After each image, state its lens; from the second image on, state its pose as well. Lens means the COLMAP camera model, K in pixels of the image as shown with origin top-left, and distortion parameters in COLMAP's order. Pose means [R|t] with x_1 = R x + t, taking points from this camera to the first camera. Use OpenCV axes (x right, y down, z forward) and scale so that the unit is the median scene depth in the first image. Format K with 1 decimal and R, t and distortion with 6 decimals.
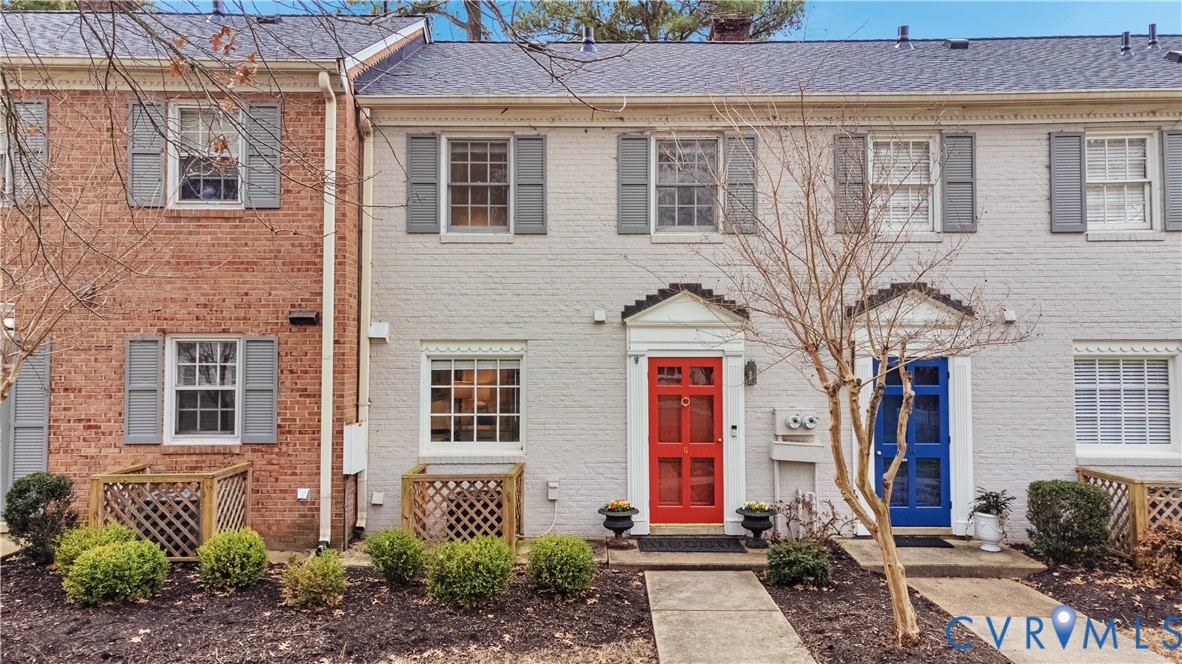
lens RADIAL K [[877.7, 0, 594.2], [0, 877.7, 326.0], [0, 0, 1]] dist [0.029348, 0.035950]
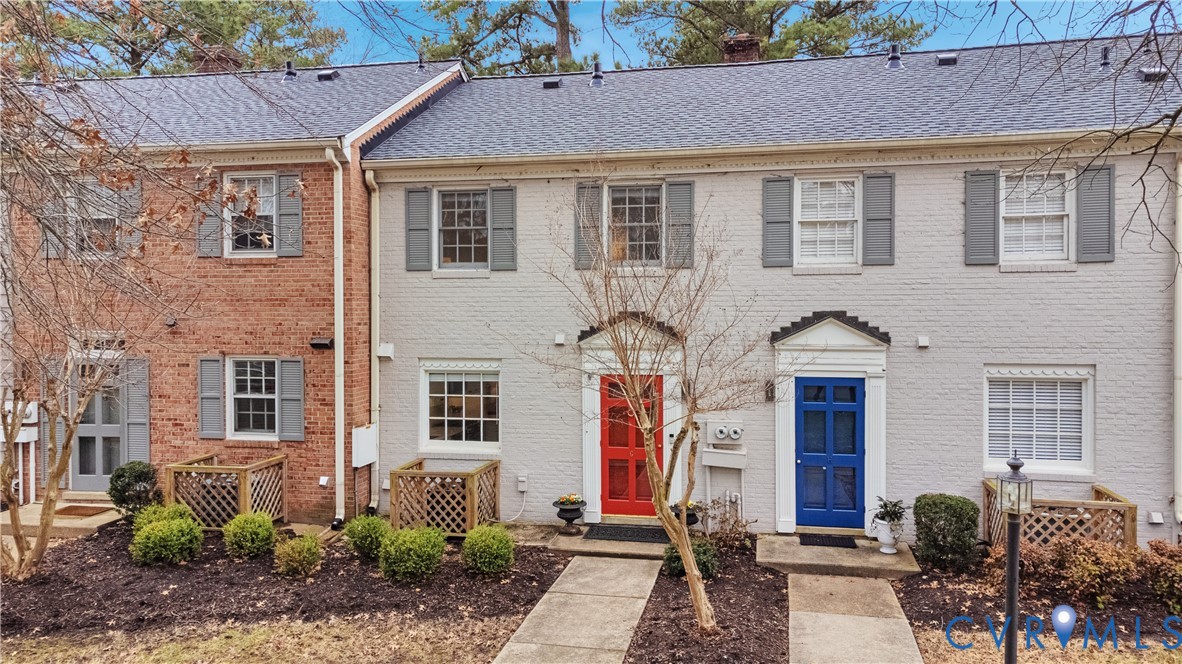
lens RADIAL K [[877.7, 0, 593.9], [0, 877.7, 326.9], [0, 0, 1]] dist [0.029348, 0.035950]
pose [[0.980303, 0.002553, -0.197484, 0.288541], [0.009339, 0.998199, 0.059263, -0.099005], [0.197280, -0.059940, 0.978513, -0.150921]]
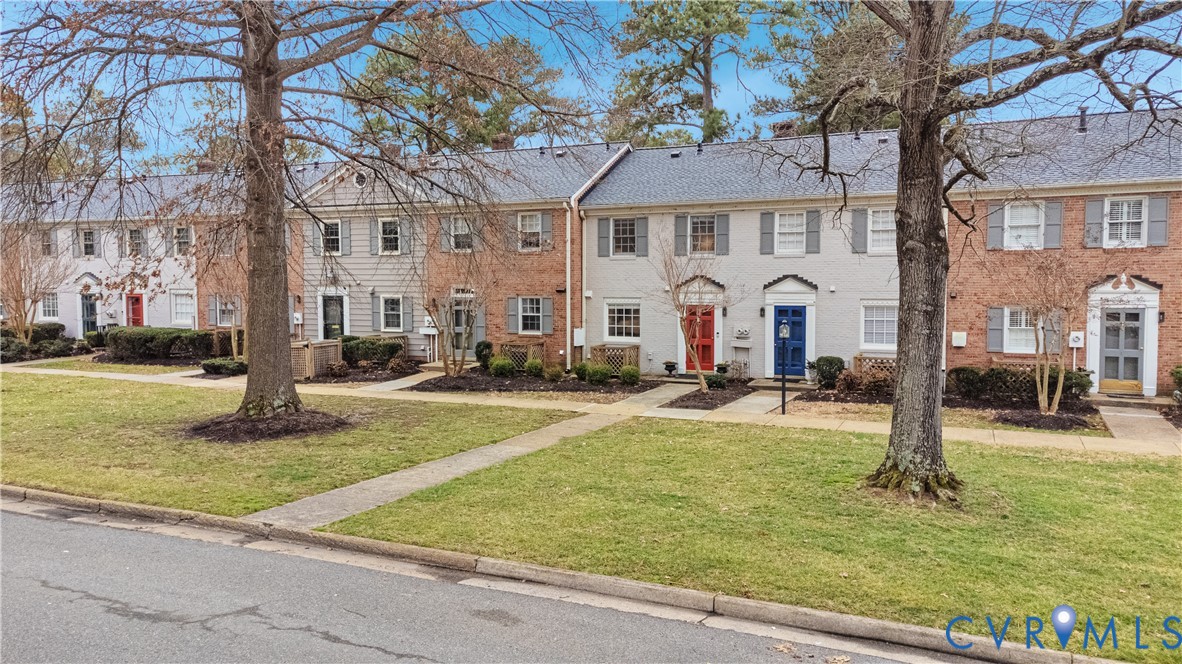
lens RADIAL K [[877.7, 0, 580.9], [0, 877.7, 330.2], [0, 0, 1]] dist [0.029348, 0.035950]
pose [[0.903776, 0.022403, -0.427419, 0.877560], [0.019512, 0.995434, 0.093433, -0.134575], [0.427560, -0.092782, 0.899213, -1.417566]]
